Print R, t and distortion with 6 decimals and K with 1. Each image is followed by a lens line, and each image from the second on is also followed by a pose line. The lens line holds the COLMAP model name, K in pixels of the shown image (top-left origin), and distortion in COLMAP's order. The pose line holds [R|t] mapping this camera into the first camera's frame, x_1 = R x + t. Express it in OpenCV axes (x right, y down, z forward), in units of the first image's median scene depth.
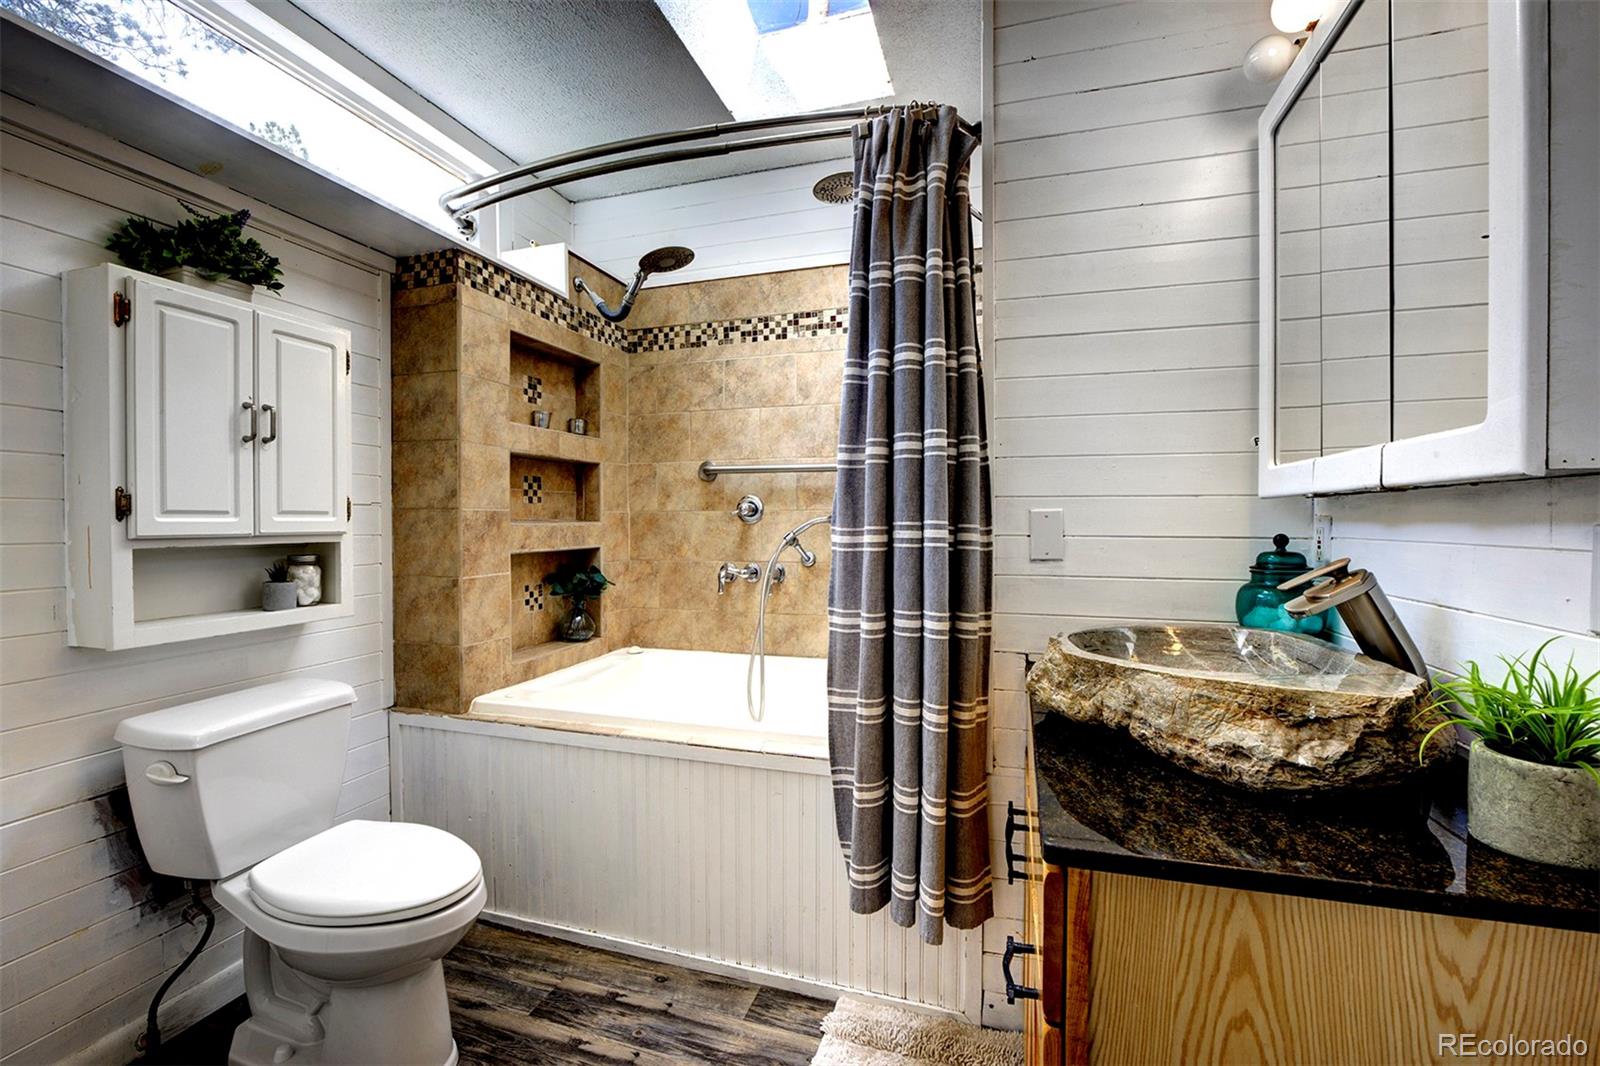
lens RADIAL K [[682.0, 0, 799.6], [0, 682.0, 514.2], [0, 0, 1]] dist [-0.013242, -0.000316]
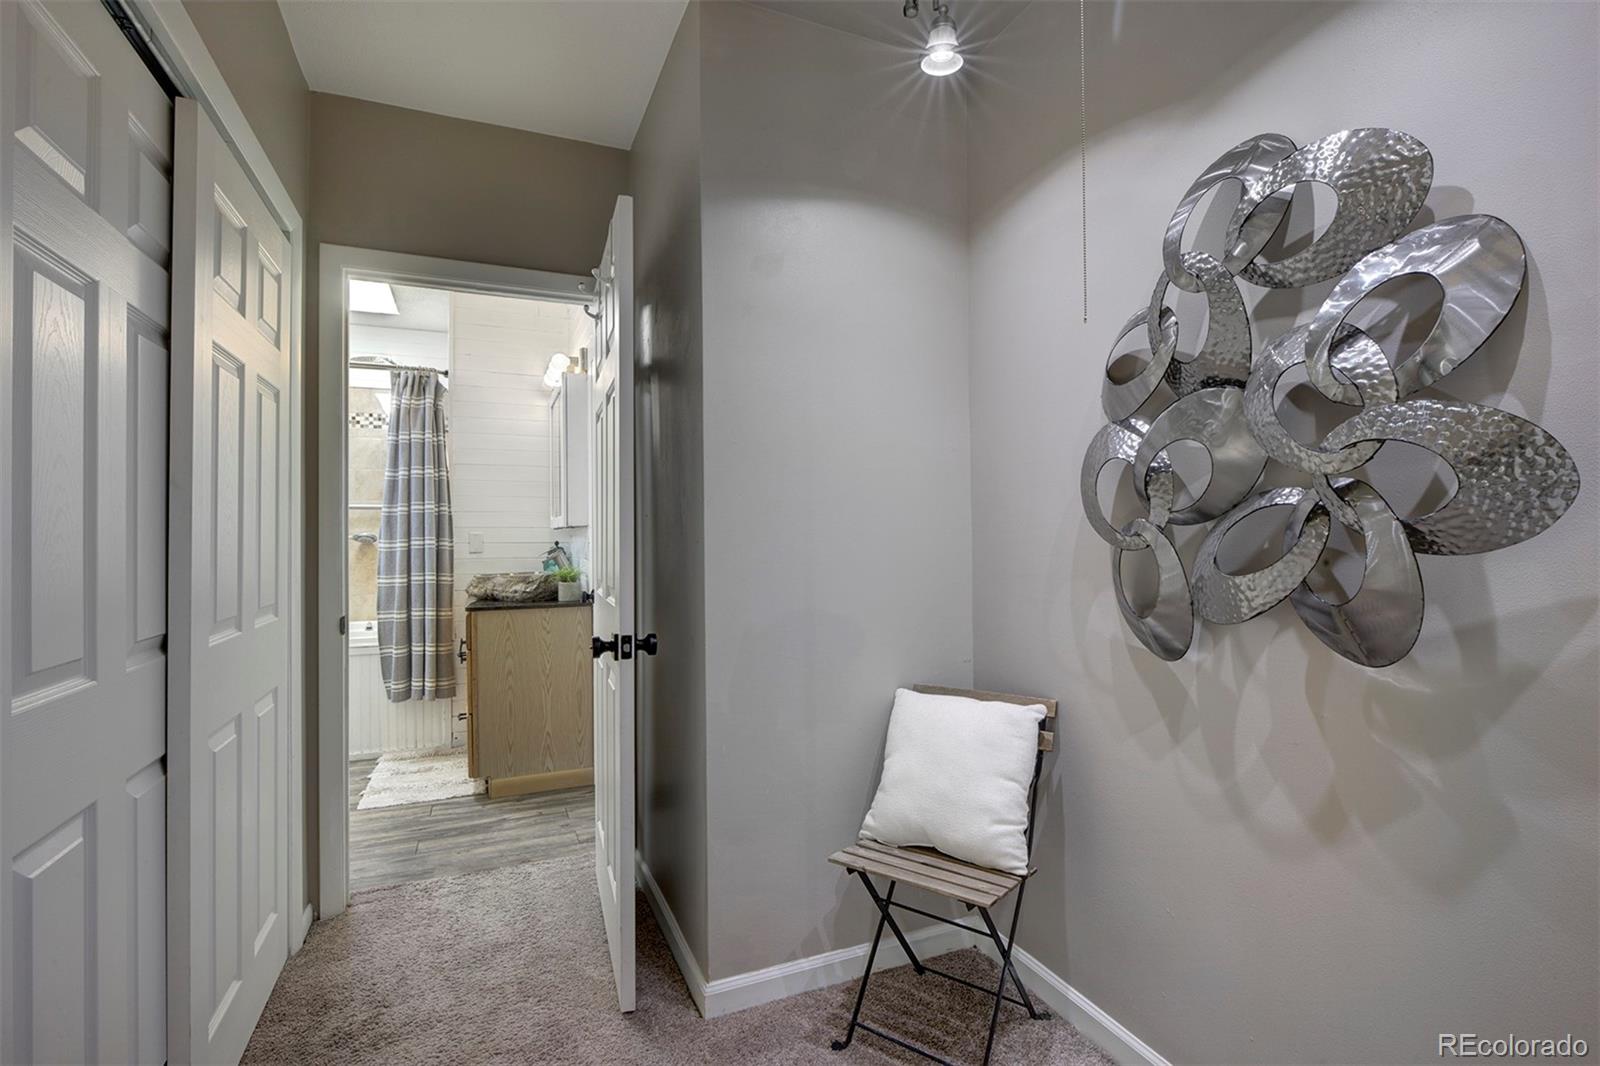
lens RADIAL K [[725.1, 0, 794.4], [0, 725.1, 535.0], [0, 0, 1]] dist [-0.018850, -0.000217]
pose [[0.757184, -0.007618, 0.653157, -0.501842], [0.005418, 0.999971, 0.005382, -0.005415], [-0.653179, -0.000536, 0.757203, -1.828734]]
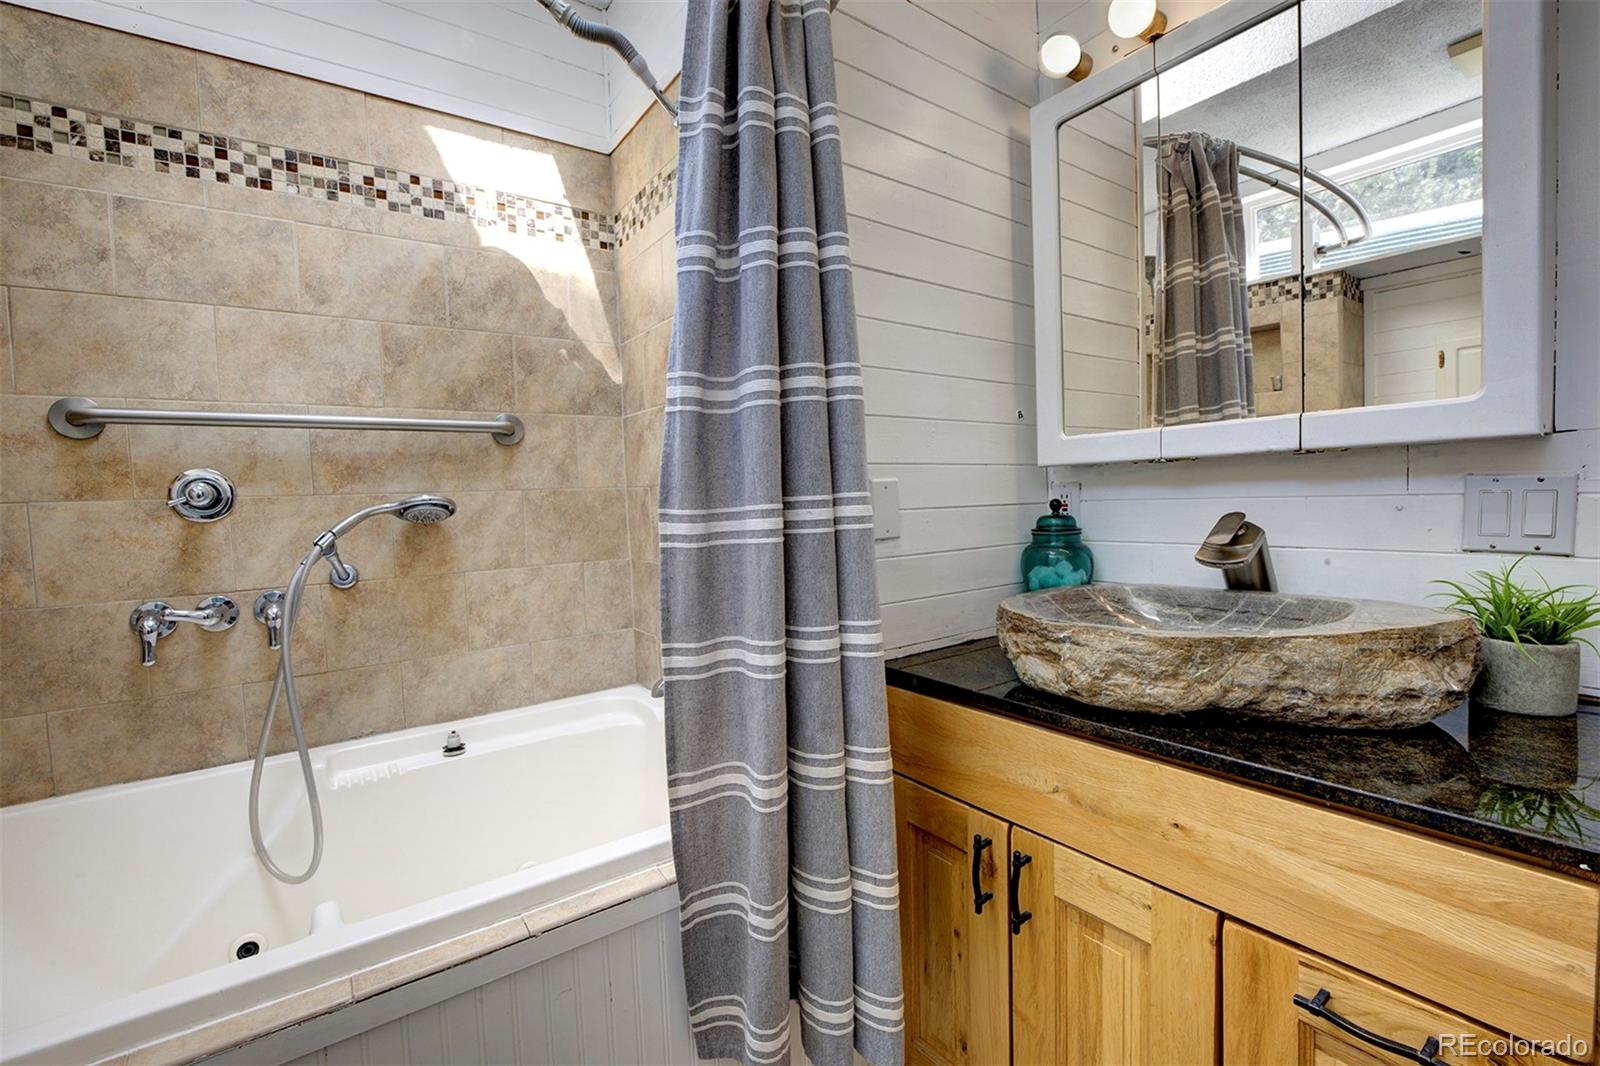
lens RADIAL K [[682.0, 0, 799.6], [0, 682.0, 514.2], [0, 0, 1]] dist [-0.013242, -0.000316]
pose [[0.603034, -0.044790, 0.796457, -0.374100], [0.027848, 0.998996, 0.035095, 0.003597], [-0.797229, 0.001017, 0.603676, 0.561338]]
